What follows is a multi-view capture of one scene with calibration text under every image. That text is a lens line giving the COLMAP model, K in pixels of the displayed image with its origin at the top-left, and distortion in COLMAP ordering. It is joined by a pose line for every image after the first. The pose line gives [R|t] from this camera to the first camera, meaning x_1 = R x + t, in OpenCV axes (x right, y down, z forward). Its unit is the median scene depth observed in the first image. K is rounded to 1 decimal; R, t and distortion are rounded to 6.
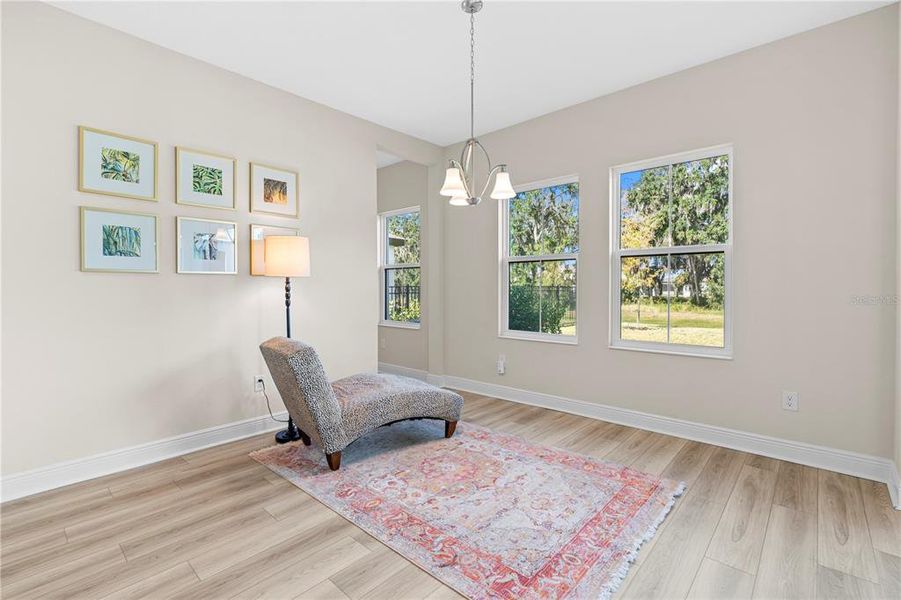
lens RADIAL K [[400.7, 0, 446.6], [0, 400.7, 293.6], [0, 0, 1]] dist [-0.003149, 0.000033]
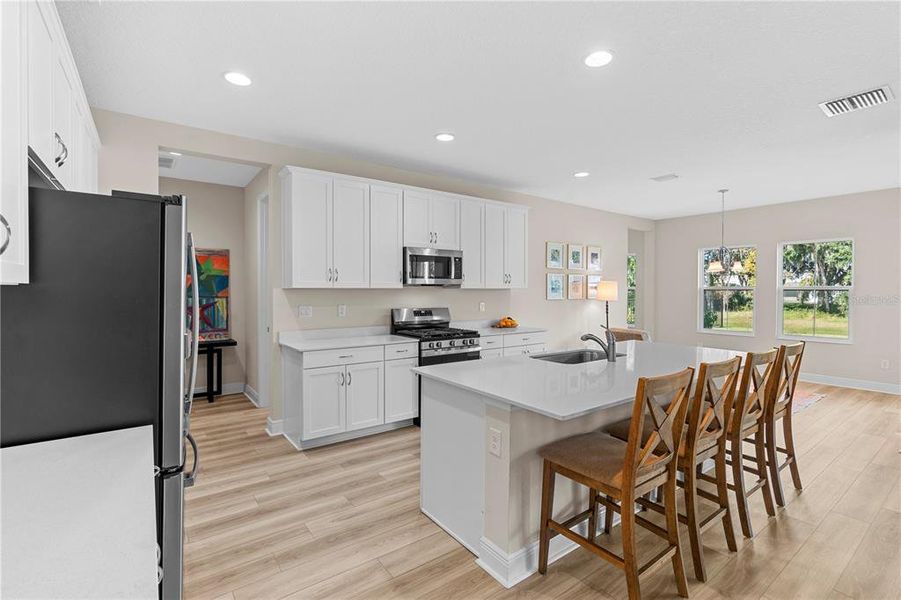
lens RADIAL K [[400.7, 0, 446.6], [0, 400.7, 293.6], [0, 0, 1]] dist [-0.003149, 0.000033]
pose [[0.979991, 0.004926, -0.198981, -0.843510], [-0.006343, 0.999959, -0.006485, -0.058850], [0.198941, 0.007618, 0.979982, -1.311471]]
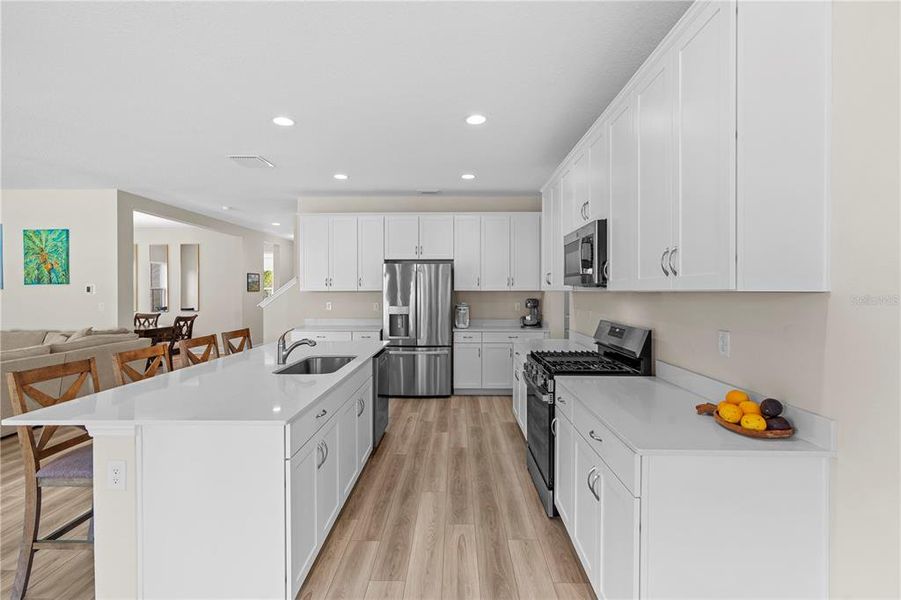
lens RADIAL K [[407.0, 0, 445.0], [0, 407.0, 291.4], [0, 0, 1]] dist [0.003593, 0.000427]
pose [[-0.742420, 0.007866, -0.669889, -0.289604], [-0.005151, 0.999834, 0.017450, -0.102483], [0.669915, 0.016406, -0.742256, 0.688519]]
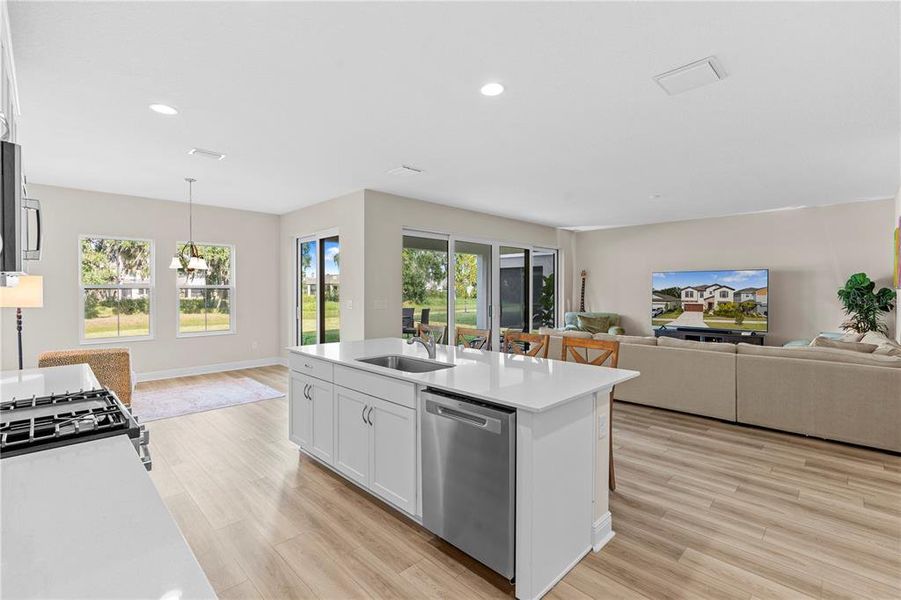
lens RADIAL K [[419.0, 0, 454.4], [0, 419.0, 290.1], [0, 0, 1]] dist [-0.003277, -0.000205]
pose [[0.026314, 0.001273, 0.999653, -1.704095], [0.009945, 0.999949, -0.001535, -0.080751], [-0.999604, 0.009982, 0.026300, -0.381662]]
